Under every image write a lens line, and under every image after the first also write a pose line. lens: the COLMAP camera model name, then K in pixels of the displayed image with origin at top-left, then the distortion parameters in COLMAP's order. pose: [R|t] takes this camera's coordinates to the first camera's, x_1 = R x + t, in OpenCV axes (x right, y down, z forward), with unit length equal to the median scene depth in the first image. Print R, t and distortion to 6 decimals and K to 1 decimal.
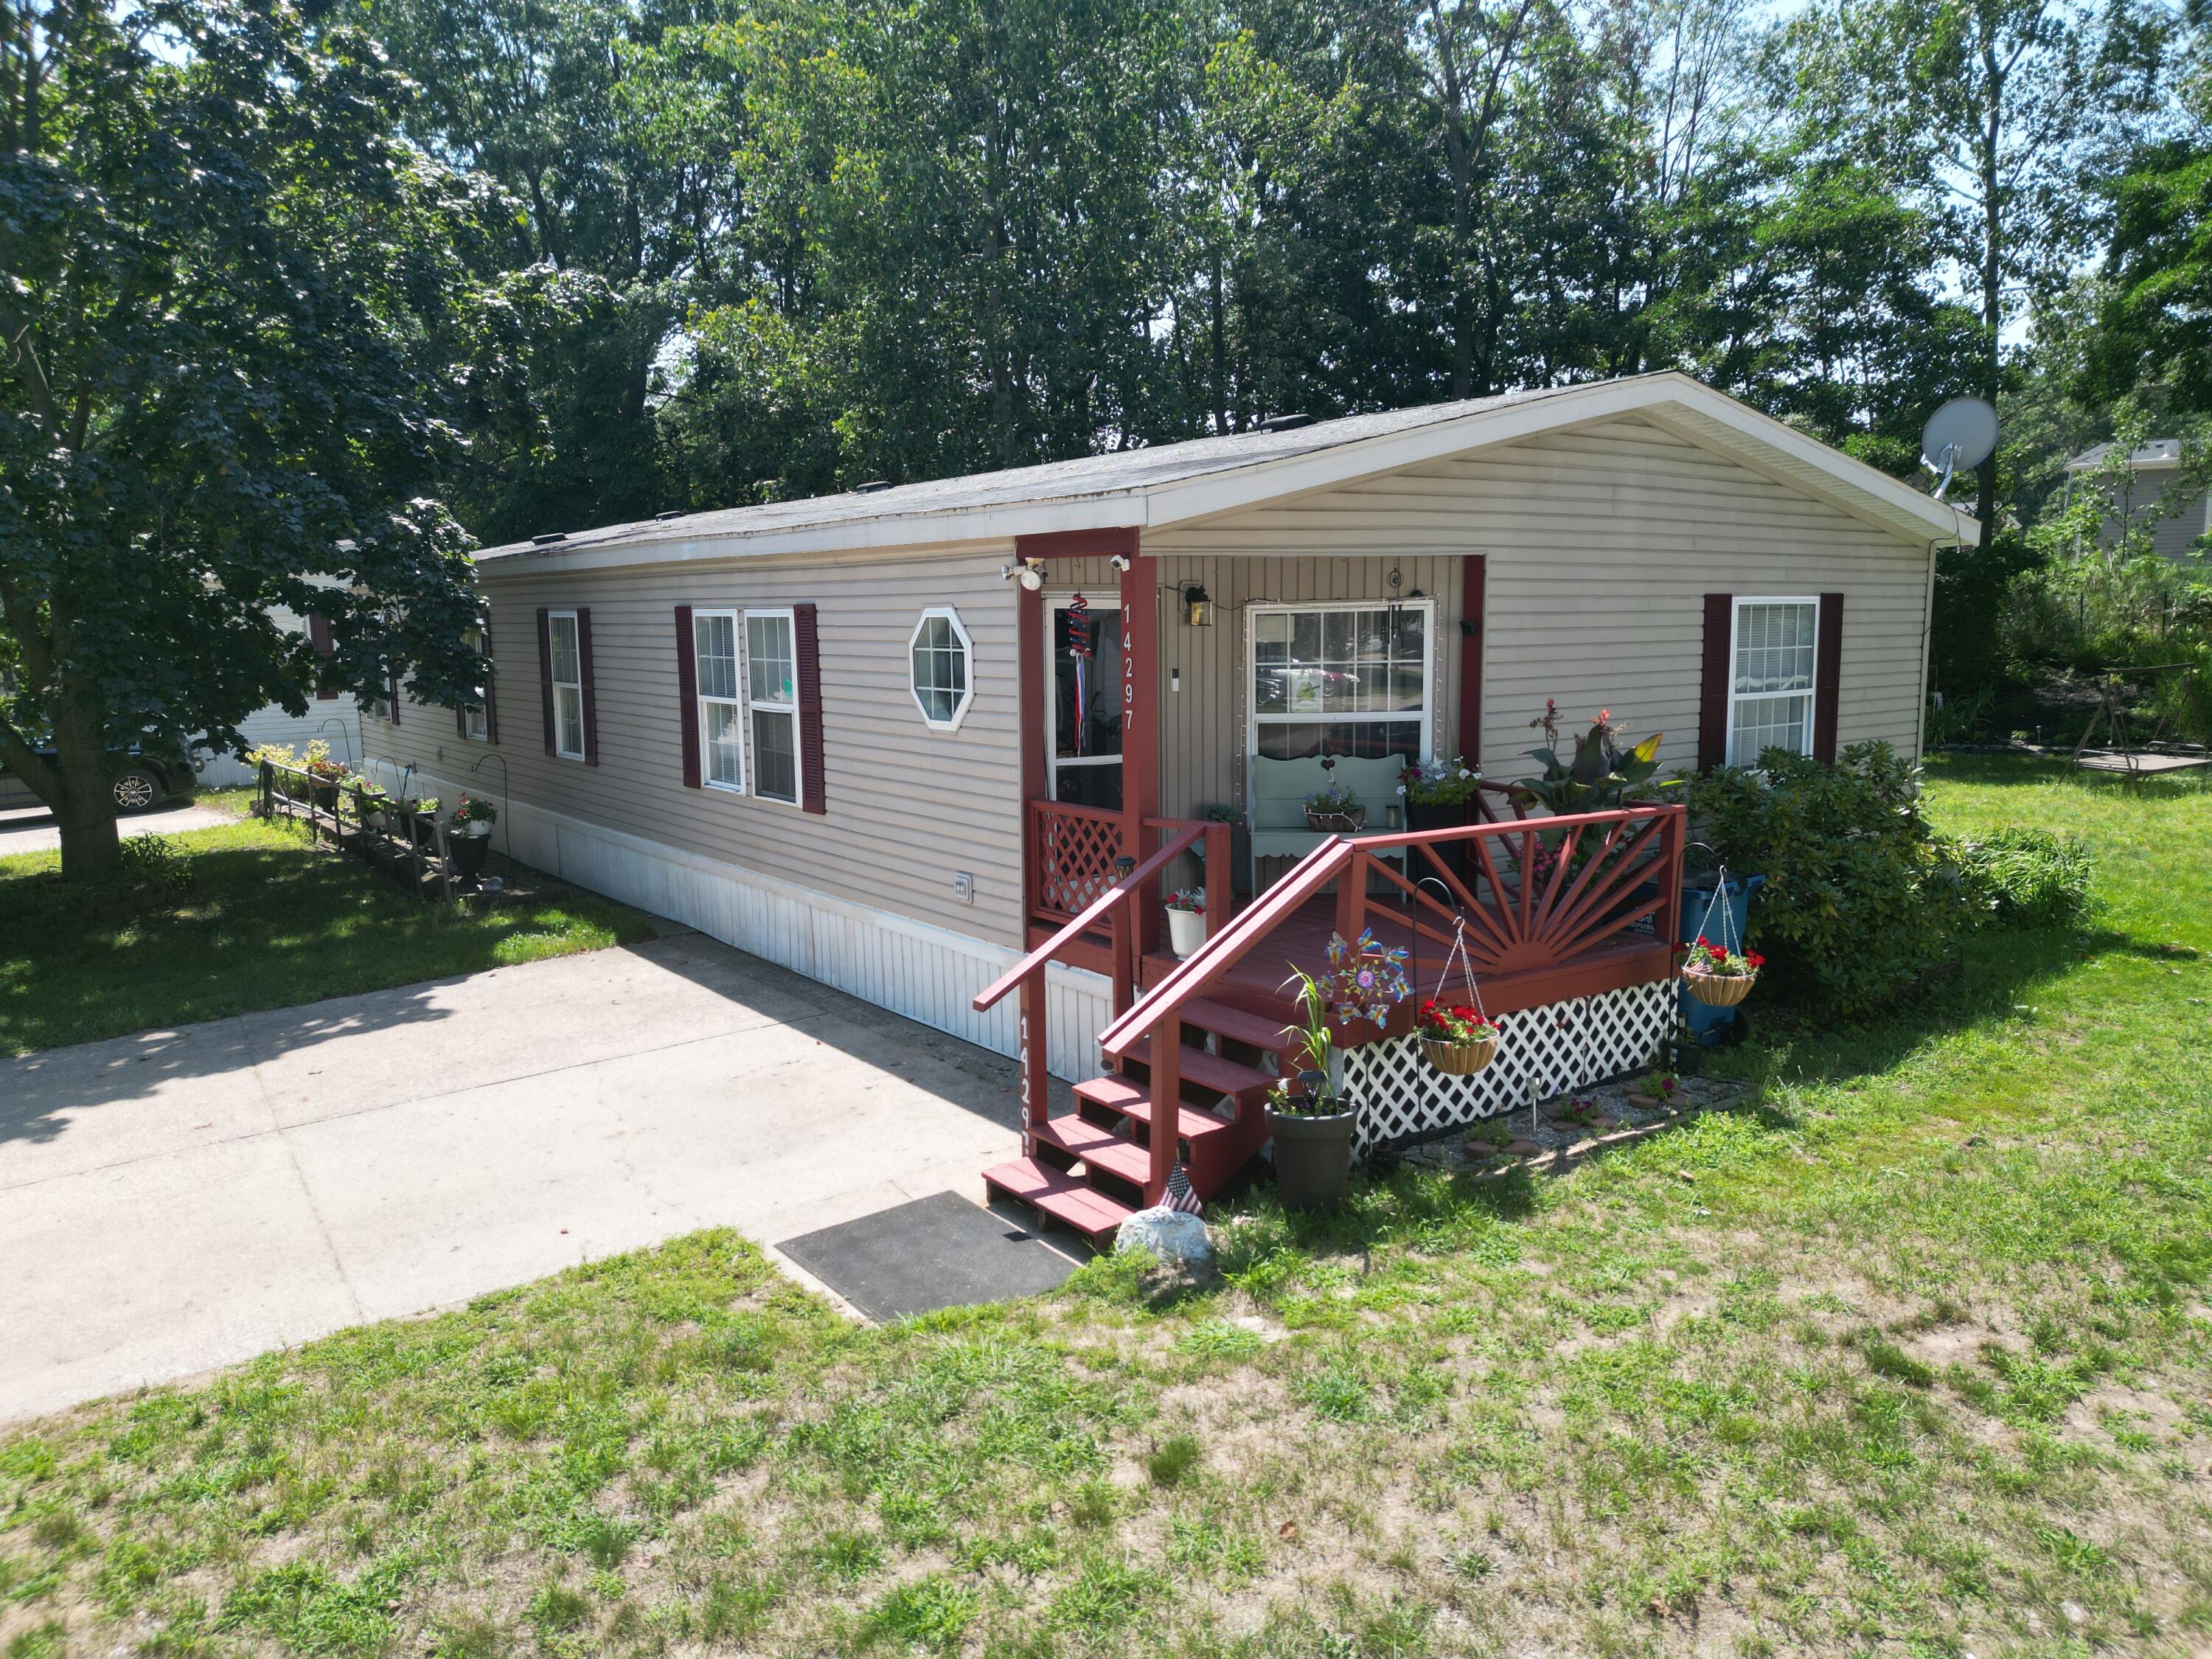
lens RADIAL K [[1545.8, 0, 1106.0], [0, 1545.8, 829.5], [0, 0, 1]] dist [0.106708, -0.107525]
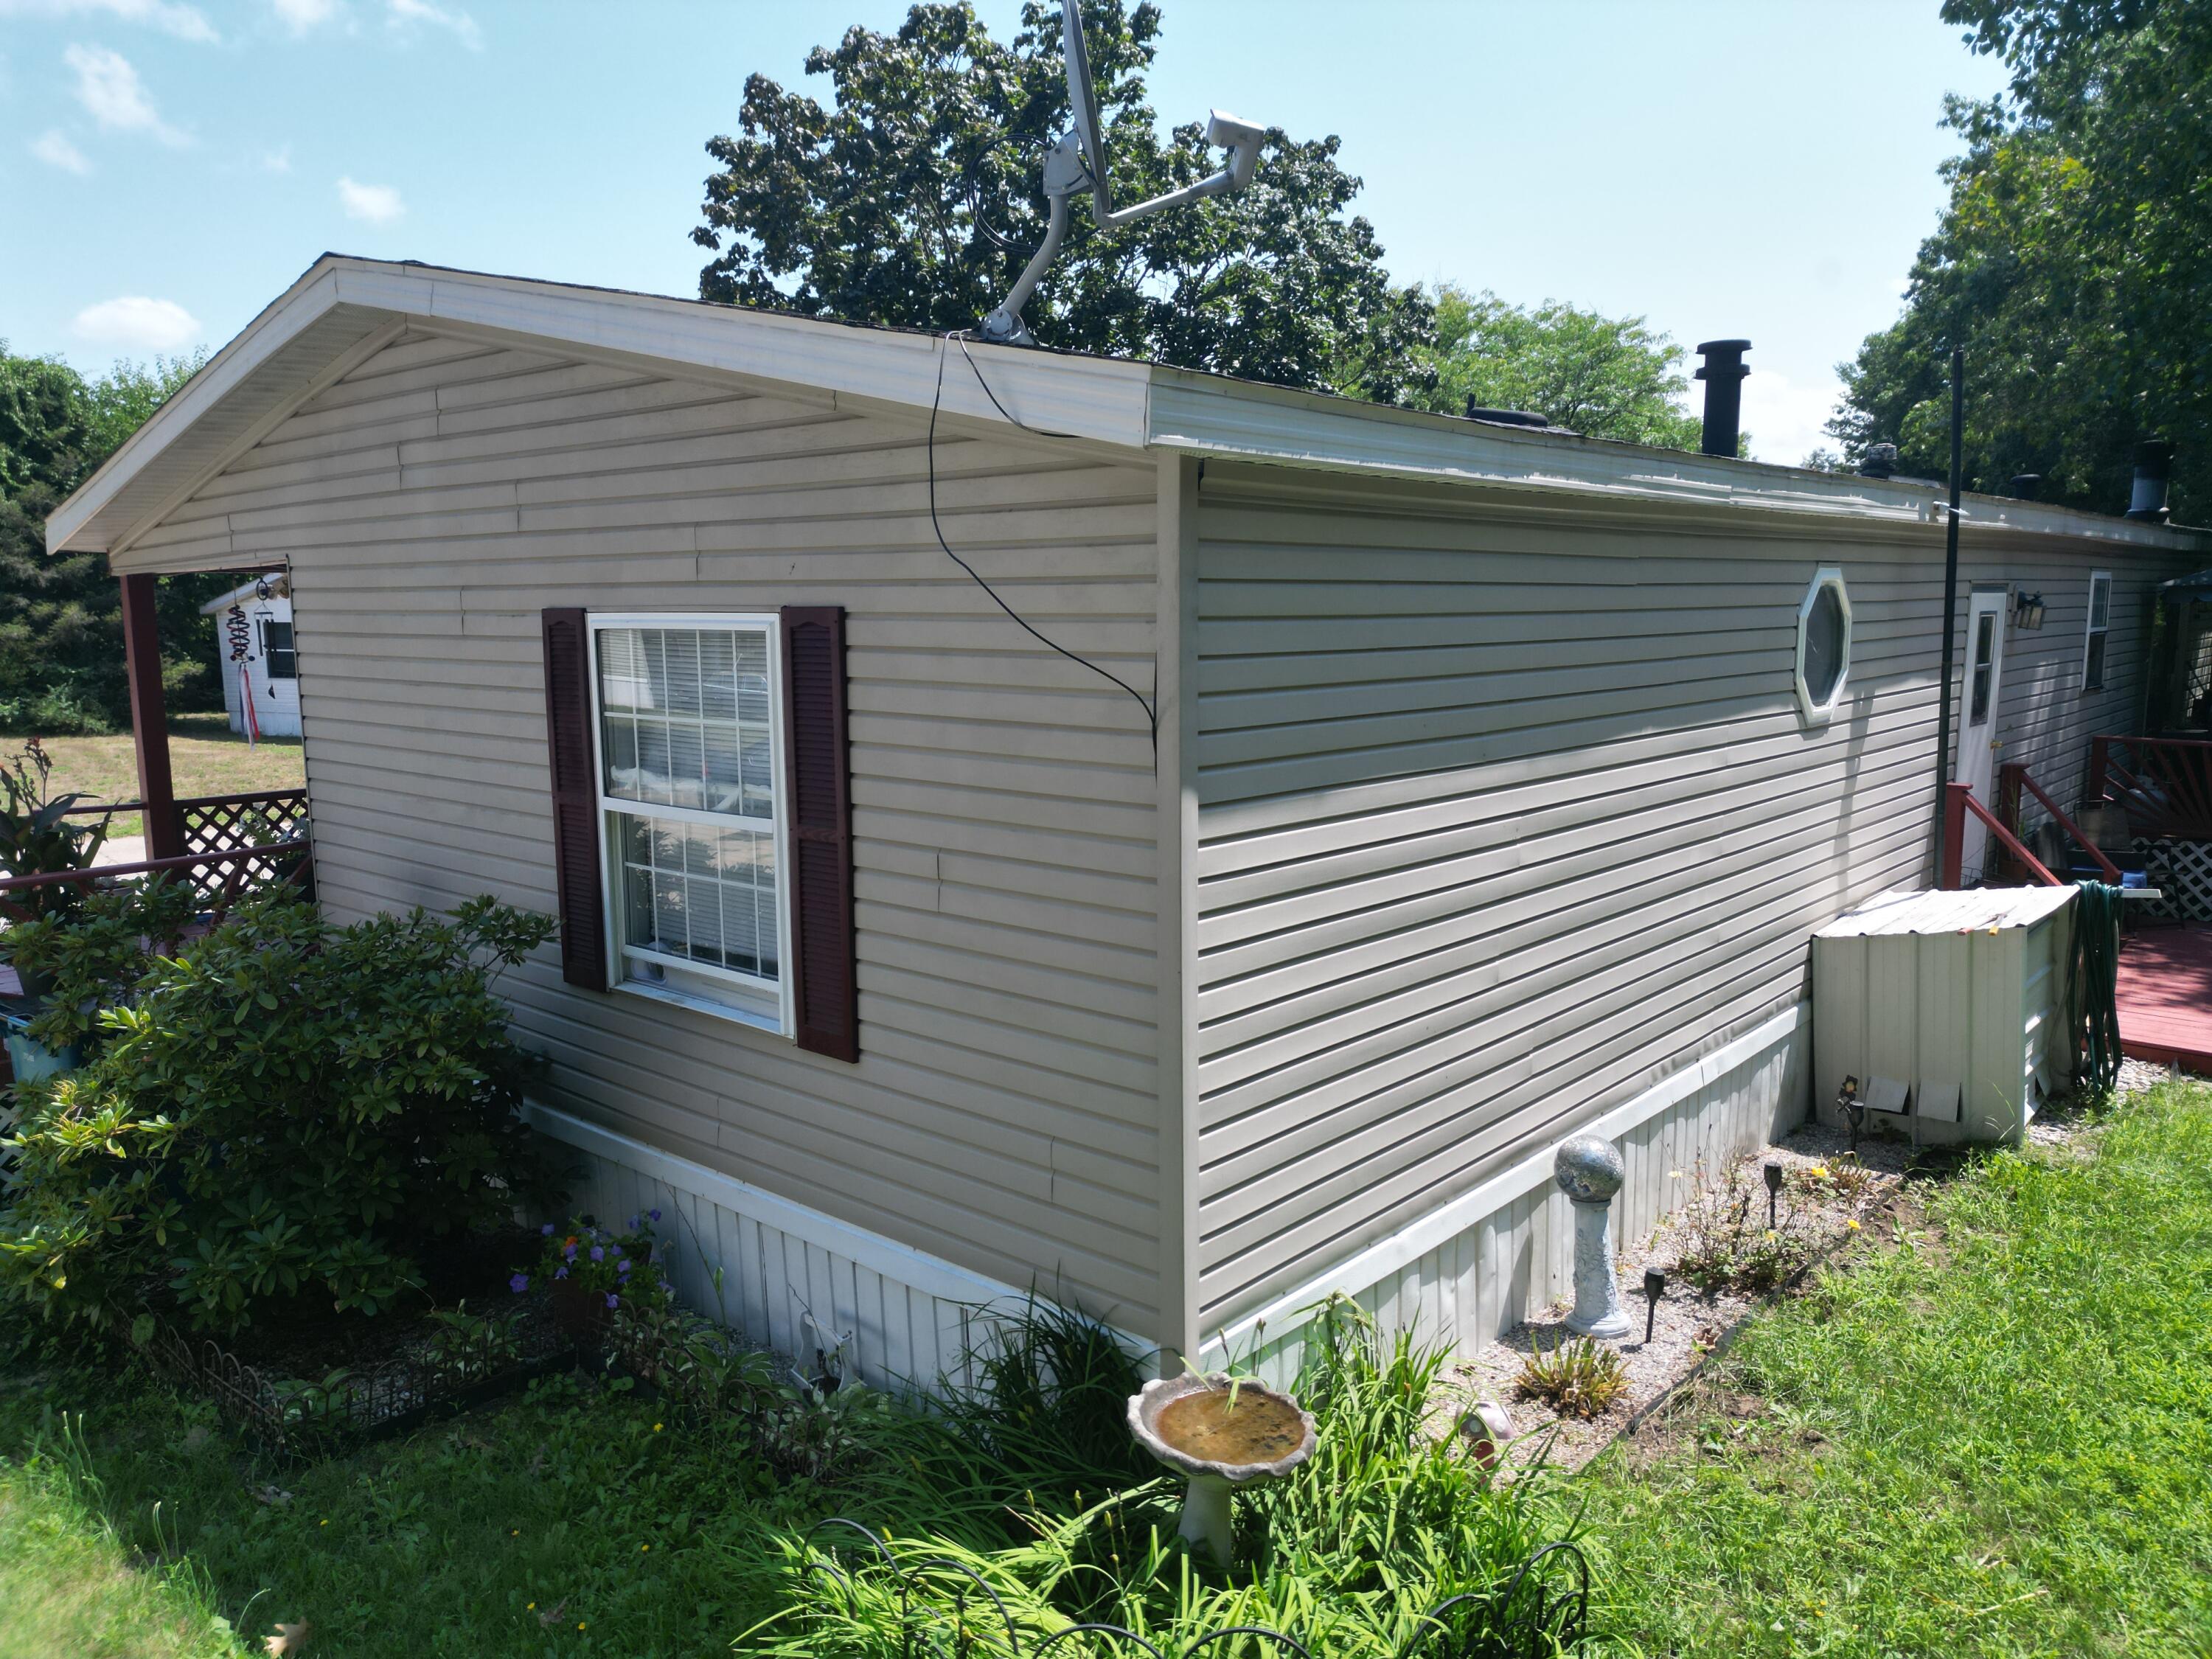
lens RADIAL K [[1545.8, 0, 1106.0], [0, 1545.8, 829.5], [0, 0, 1]] dist [0.106708, -0.107525]
pose [[0.185140, 0.141948, -0.972406, 0.961776], [-0.128473, 0.984517, 0.119255, -0.163178], [0.974278, 0.102849, 0.200510, 1.079897]]
